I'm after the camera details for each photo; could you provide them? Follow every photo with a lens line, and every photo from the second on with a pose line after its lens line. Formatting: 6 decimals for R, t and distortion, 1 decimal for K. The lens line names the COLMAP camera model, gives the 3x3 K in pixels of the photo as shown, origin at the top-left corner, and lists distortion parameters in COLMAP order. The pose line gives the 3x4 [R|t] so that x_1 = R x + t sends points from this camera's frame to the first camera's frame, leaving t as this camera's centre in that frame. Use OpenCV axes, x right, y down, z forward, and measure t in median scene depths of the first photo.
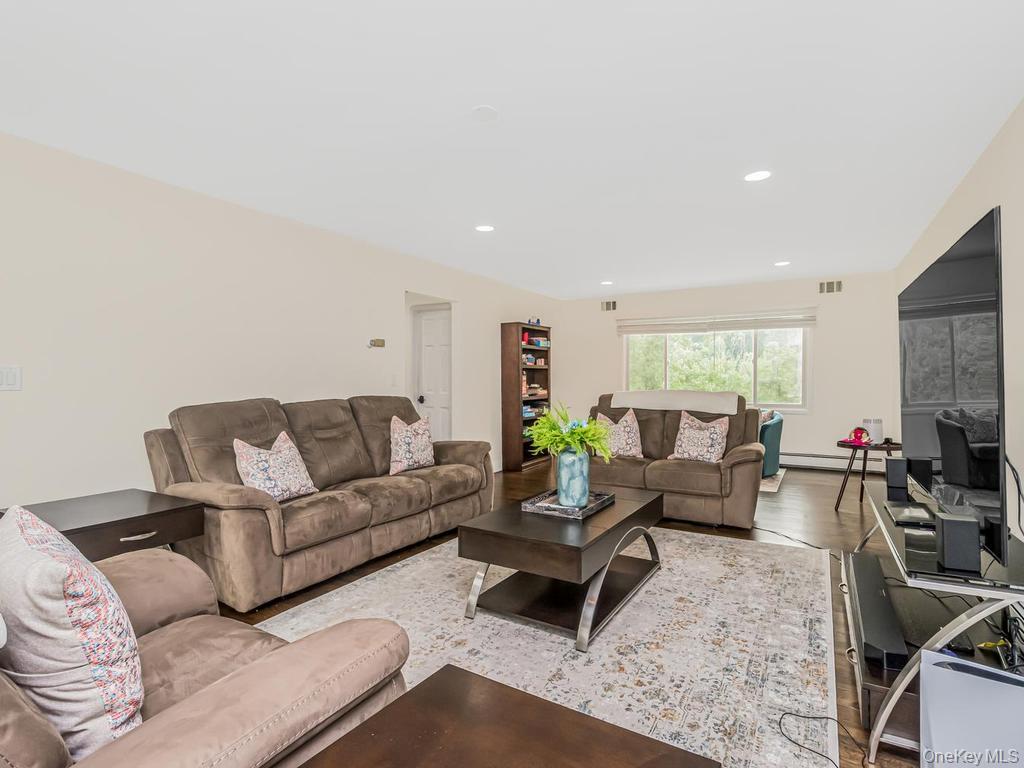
lens RADIAL K [[501.7, 0, 512.0], [0, 501.7, 384.0], [0, 0, 1]] dist [0.000548, 0.000001]
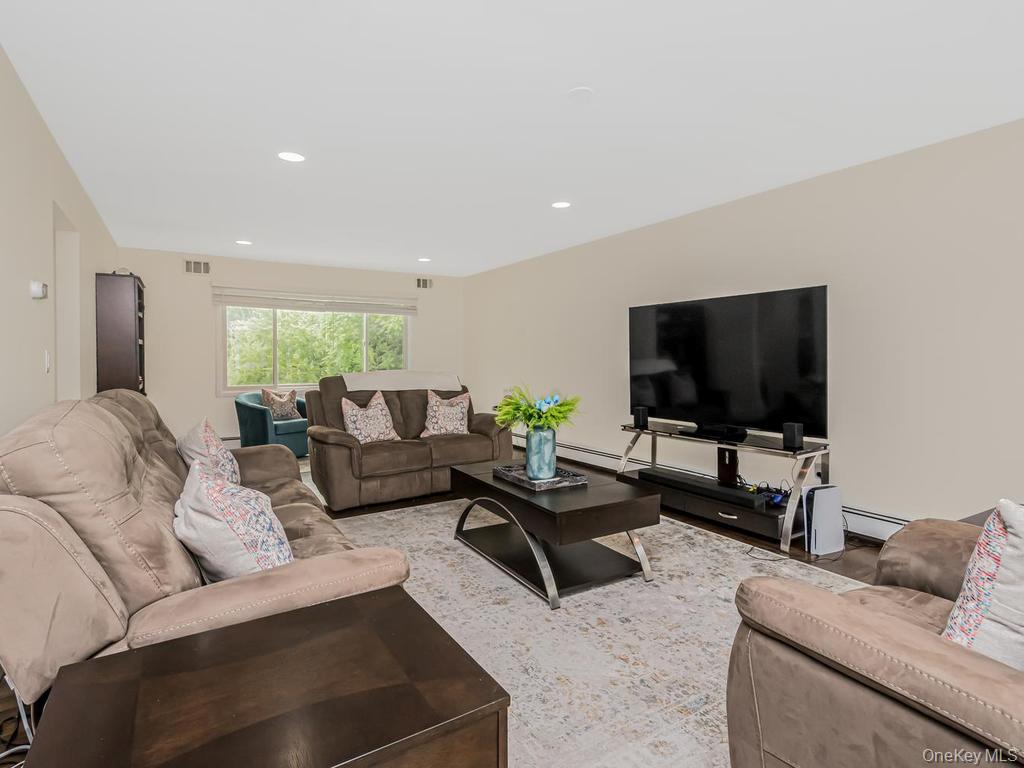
lens RADIAL K [[522.1, 0, 513.6], [0, 522.1, 361.7], [0, 0, 1]] dist [-0.003519, -0.000244]
pose [[0.485439, -0.001118, 0.874270, -0.532545], [0.009204, 0.999950, -0.003832, 0.000821], [-0.874222, 0.009907, 0.485425, 0.315041]]
